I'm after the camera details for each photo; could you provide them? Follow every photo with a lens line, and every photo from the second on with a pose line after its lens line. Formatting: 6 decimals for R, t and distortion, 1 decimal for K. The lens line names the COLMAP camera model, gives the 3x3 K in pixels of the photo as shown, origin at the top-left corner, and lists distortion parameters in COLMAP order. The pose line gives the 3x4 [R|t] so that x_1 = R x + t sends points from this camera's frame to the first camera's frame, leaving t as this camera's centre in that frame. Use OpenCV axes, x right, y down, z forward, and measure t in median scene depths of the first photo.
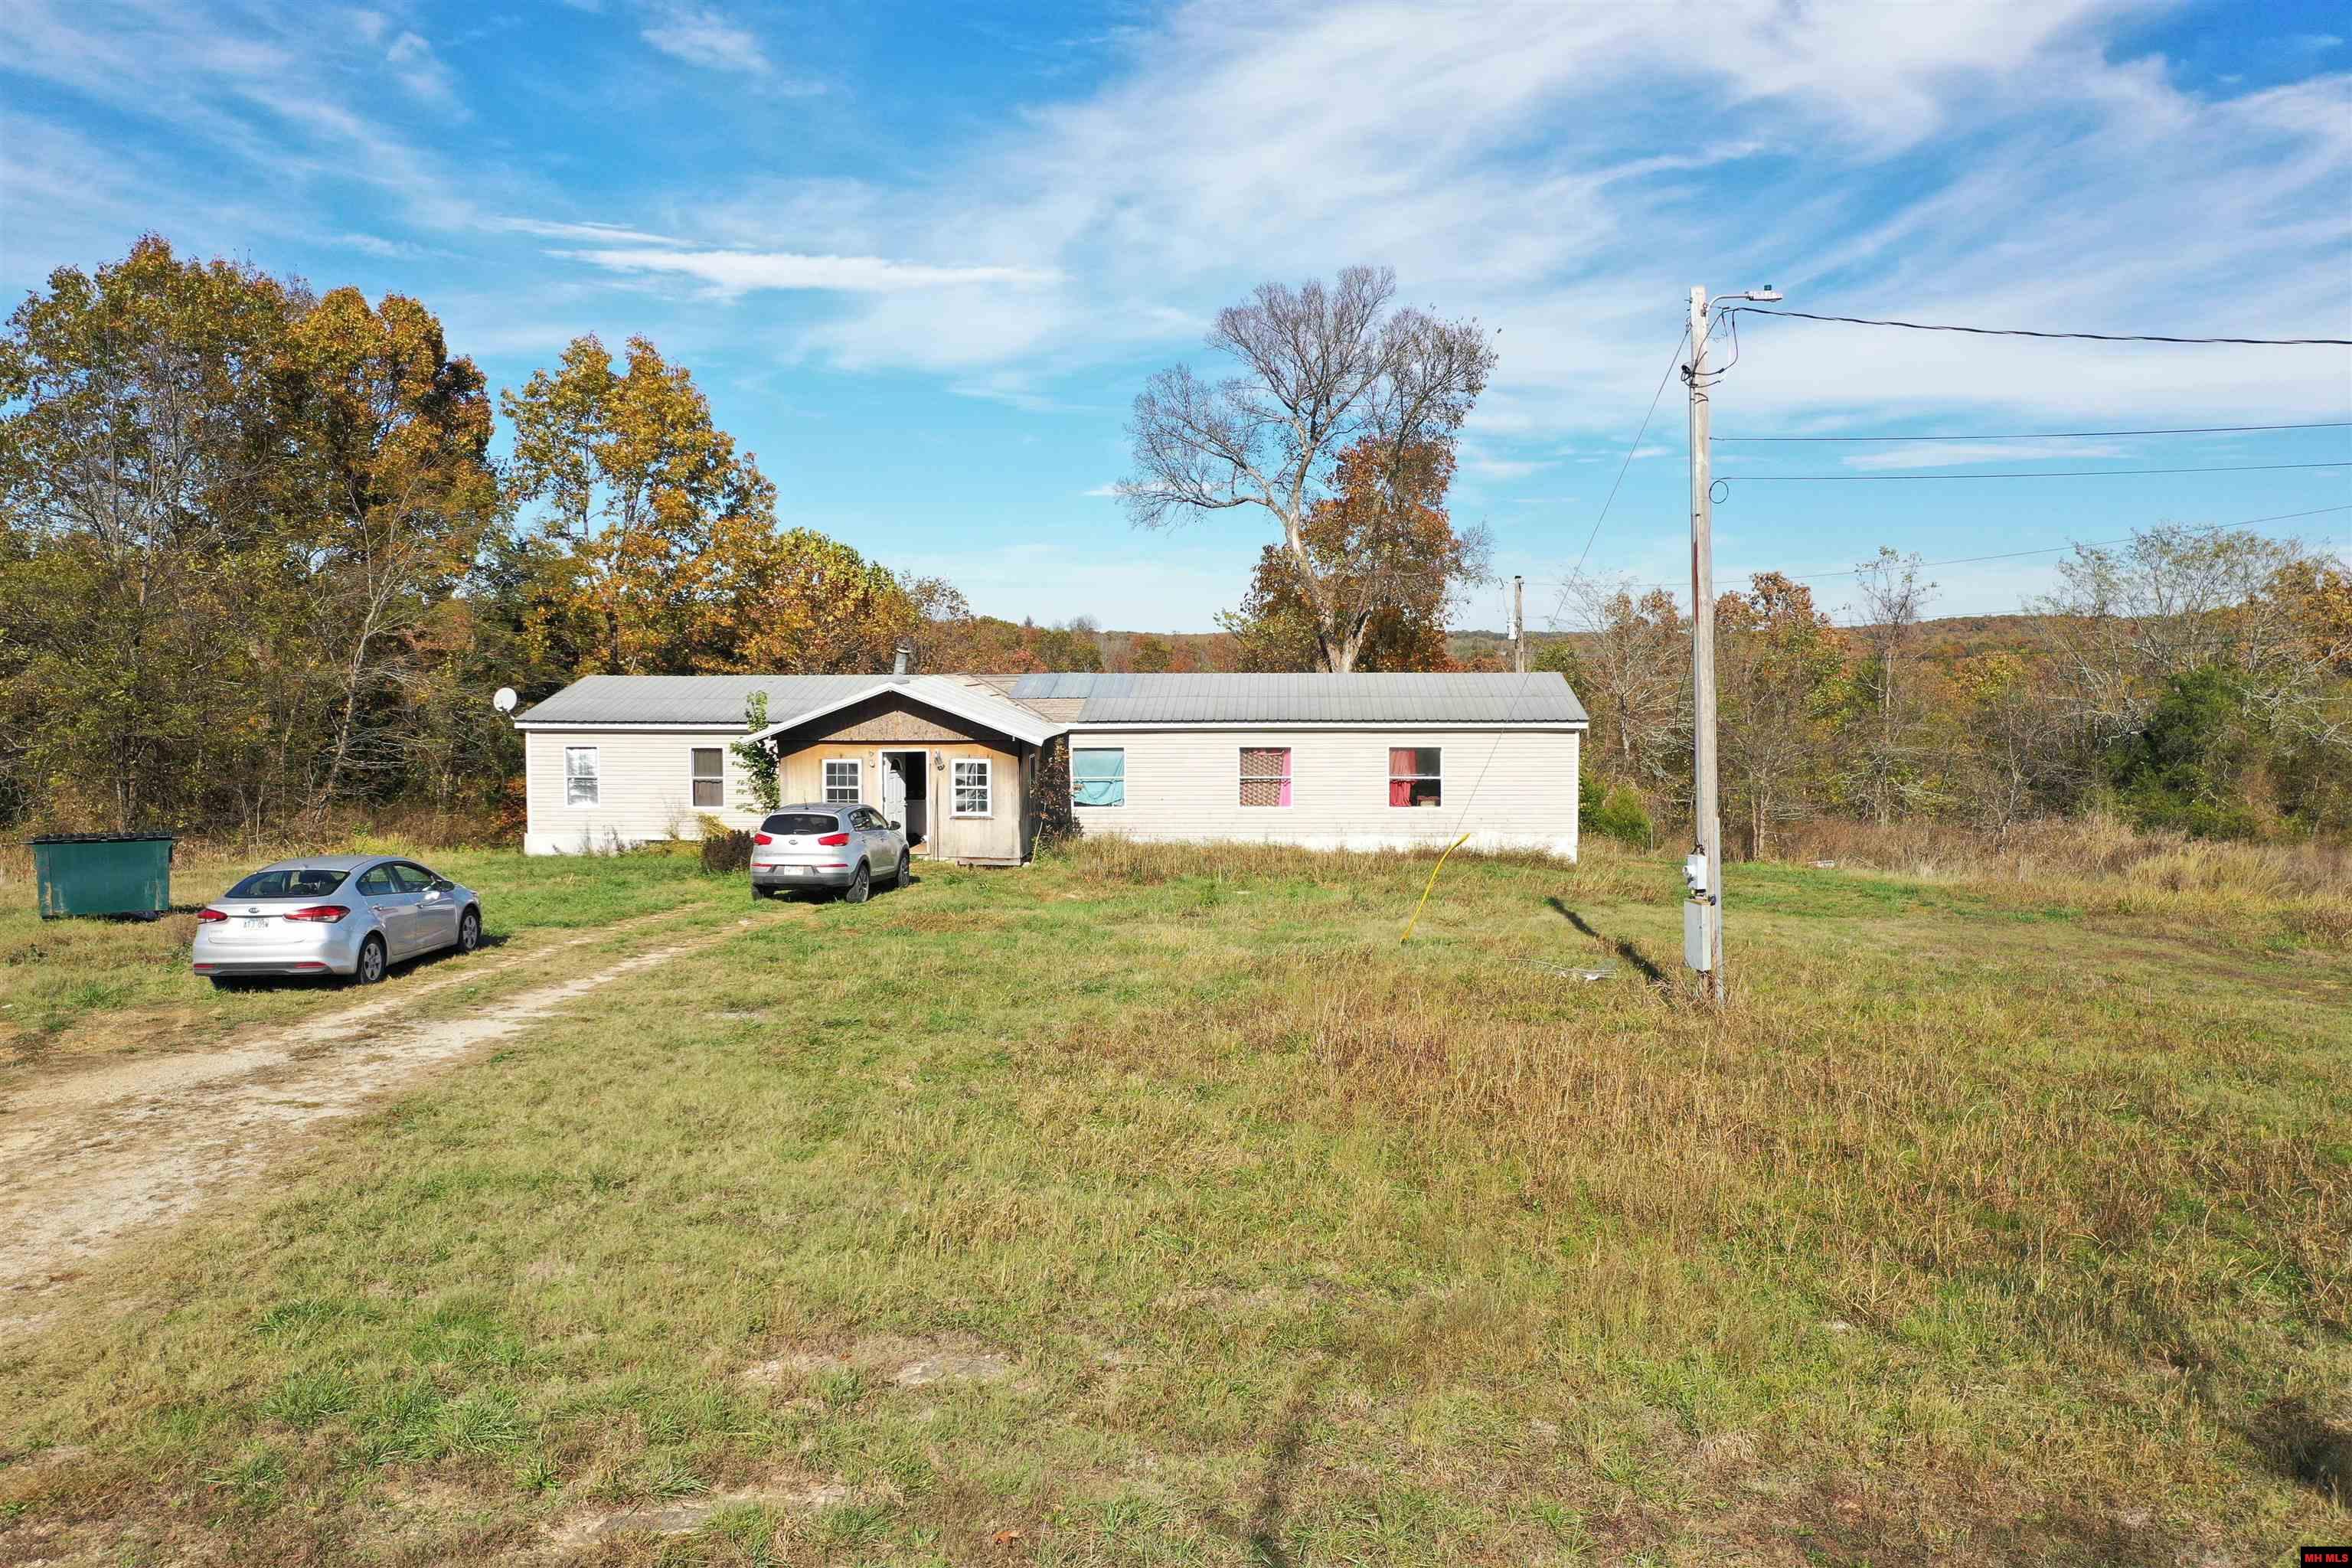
lens RADIAL K [[1845.1, 0, 1169.2], [0, 1845.1, 781.3], [0, 0, 1]] dist [0.005941, 0.008071]
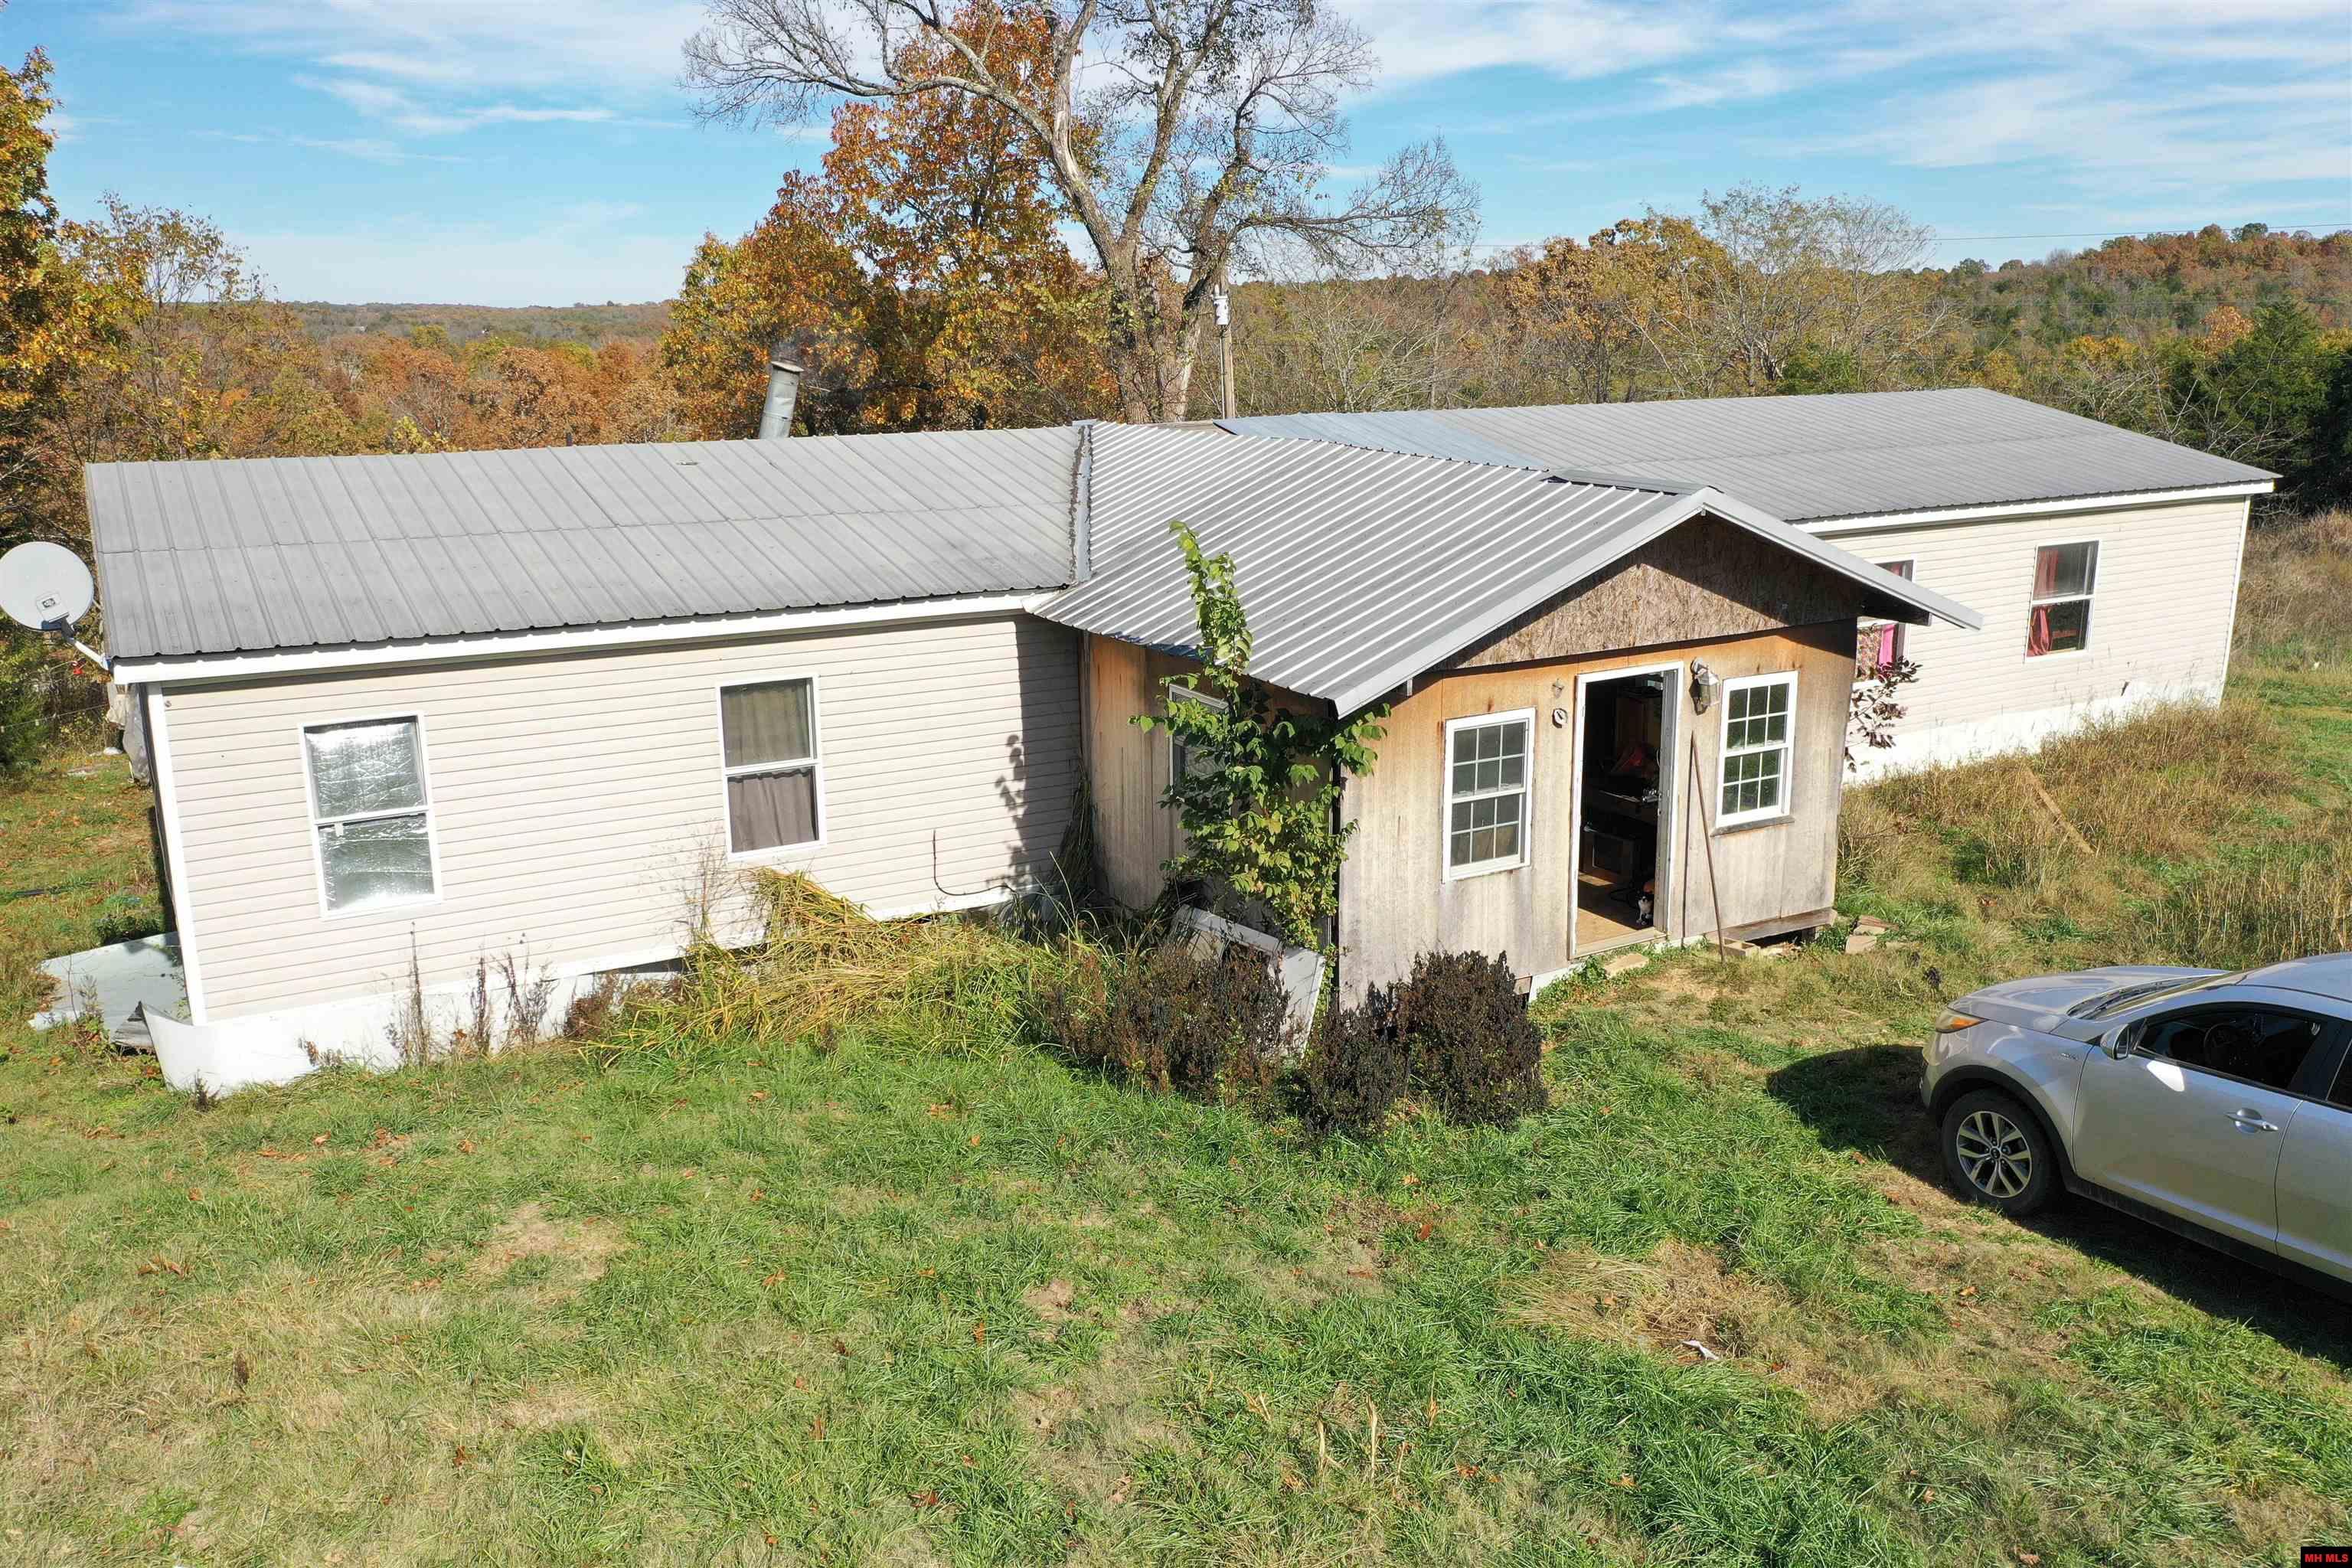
lens RADIAL K [[1848.3, 0, 1176.0], [0, 1848.3, 784.0], [0, 0, 1]] dist [-0.001093, 0.003554]
pose [[0.833008, -0.138382, 0.535676, -0.380567], [0.043702, 0.981647, 0.185631, -0.060883], [-0.551533, -0.131222, 0.823767, 0.687809]]
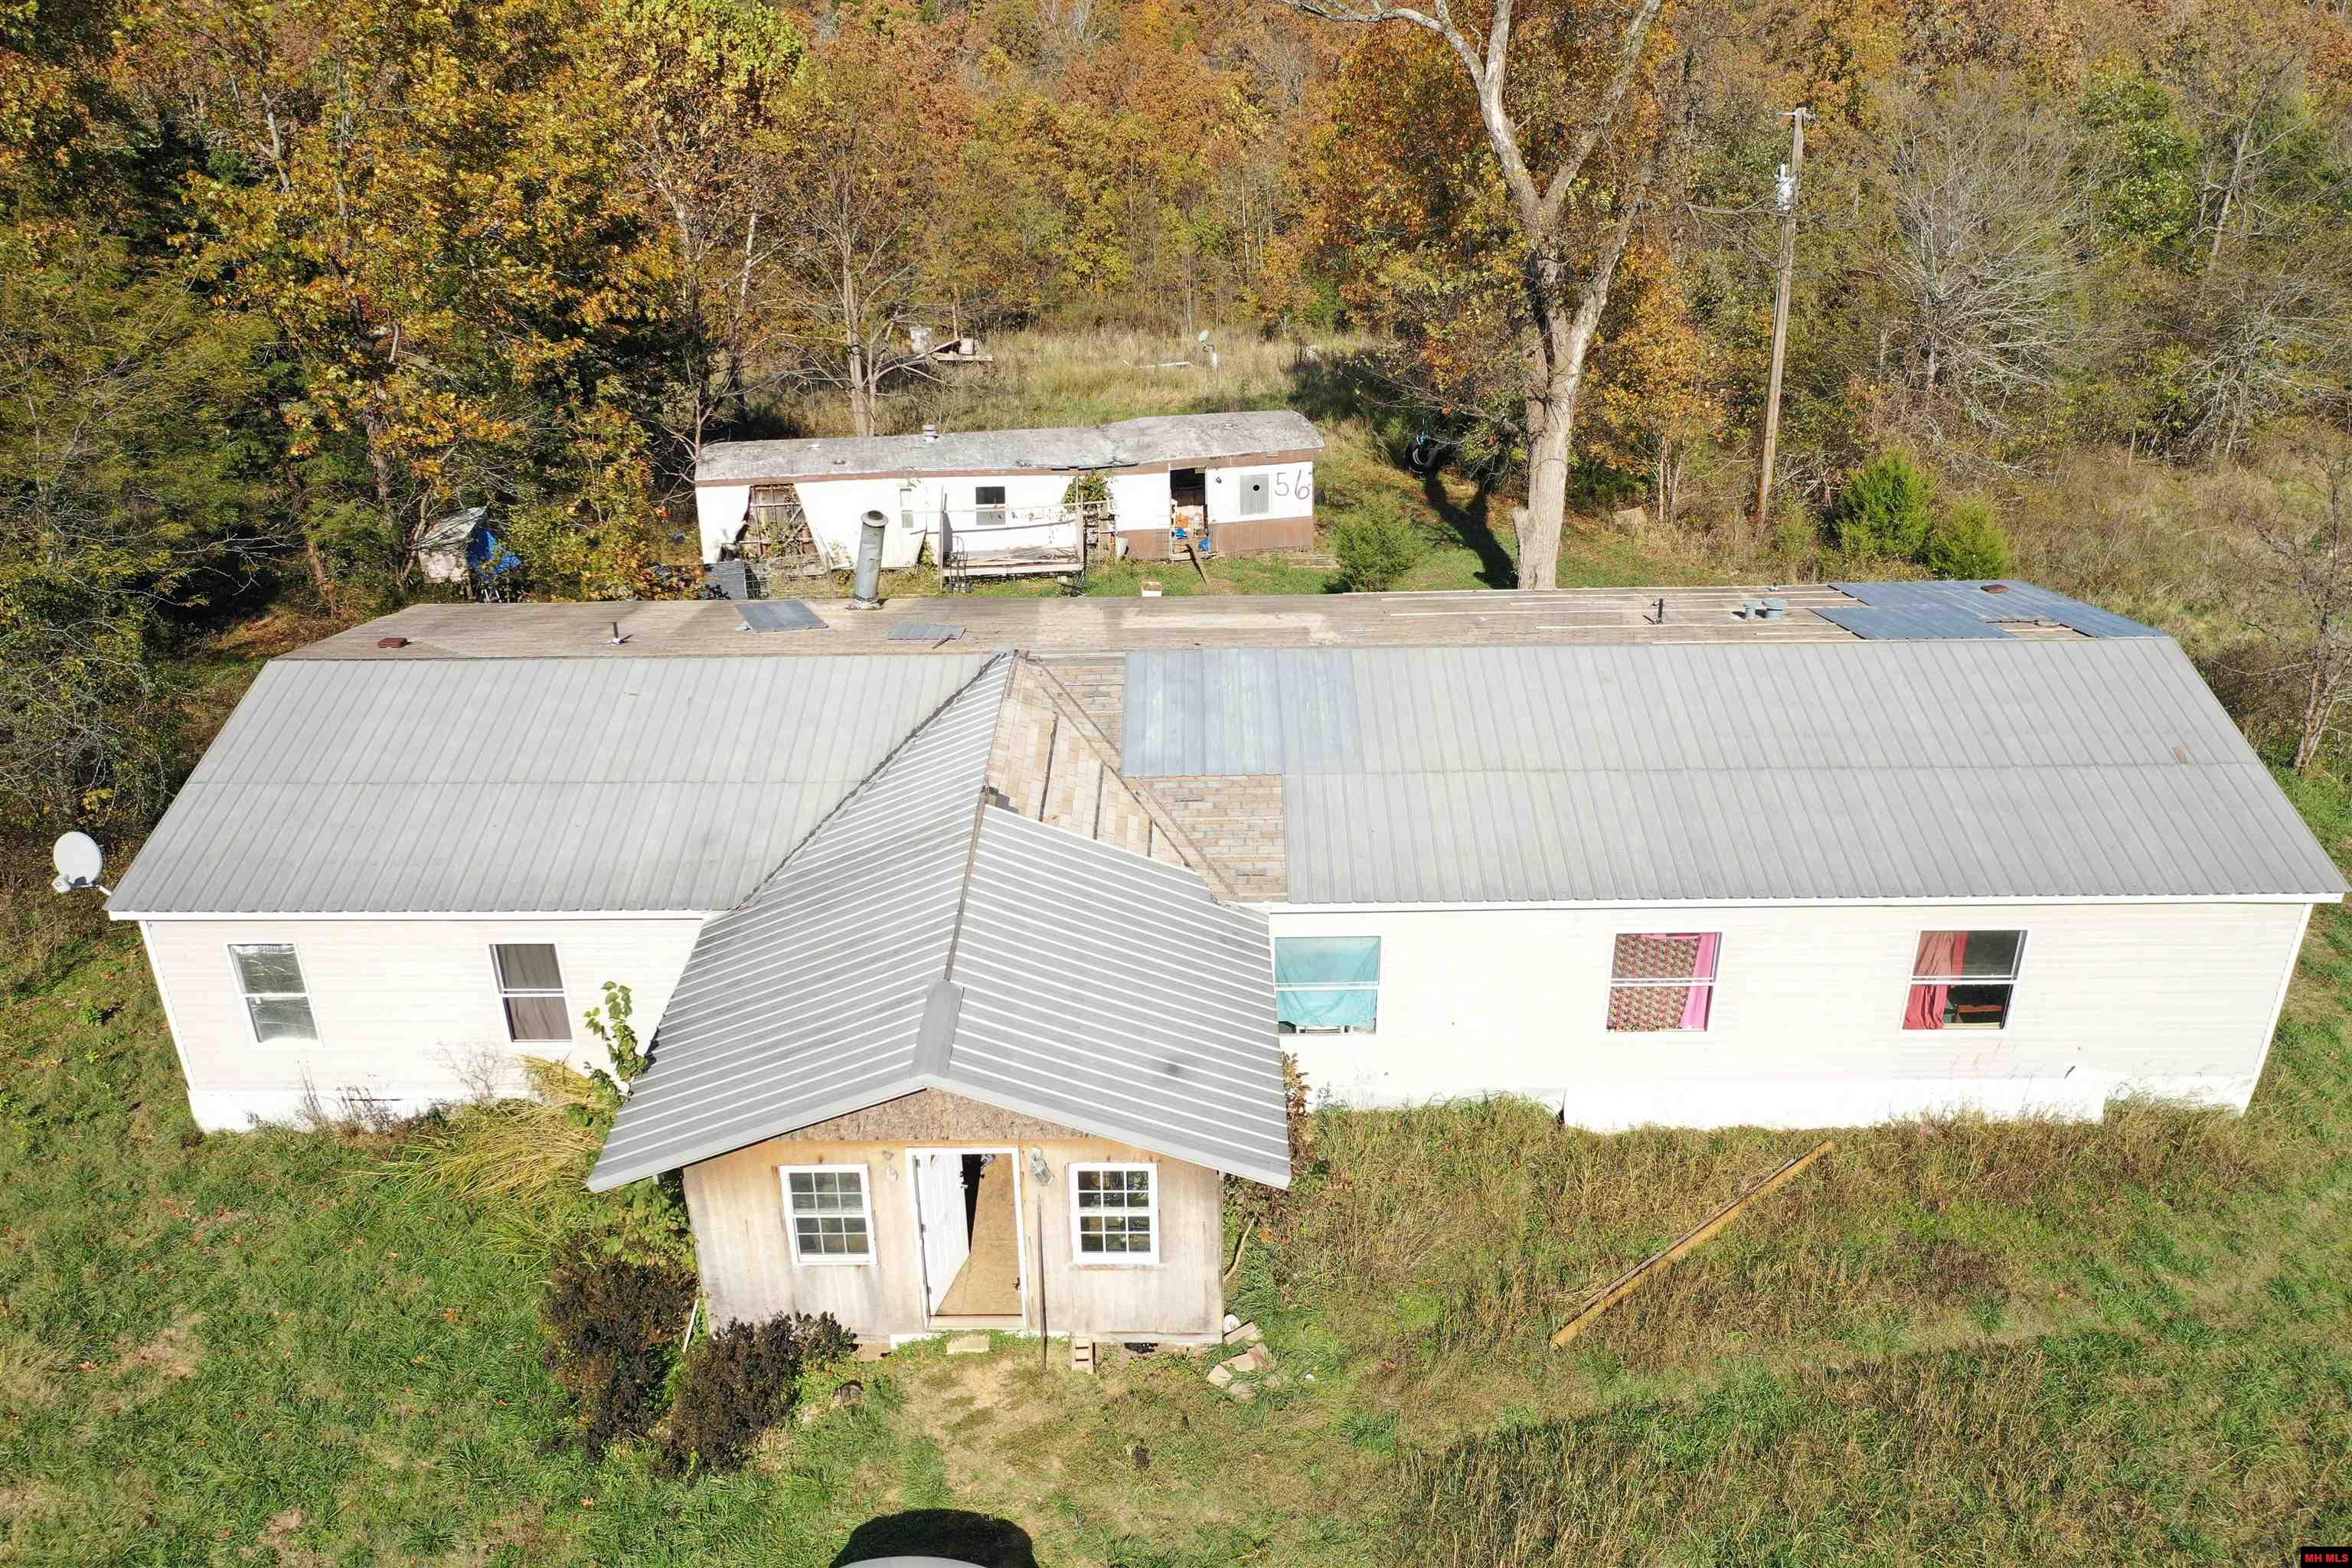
lens RADIAL K [[1845.1, 0, 1169.2], [0, 1845.1, 781.3], [0, 0, 1]] dist [0.005941, 0.008071]
pose [[0.998626, -0.035588, 0.038464, -0.098711], [0.017566, 0.918893, 0.394115, -0.252132], [-0.049369, -0.392898, 0.918256, 0.571354]]
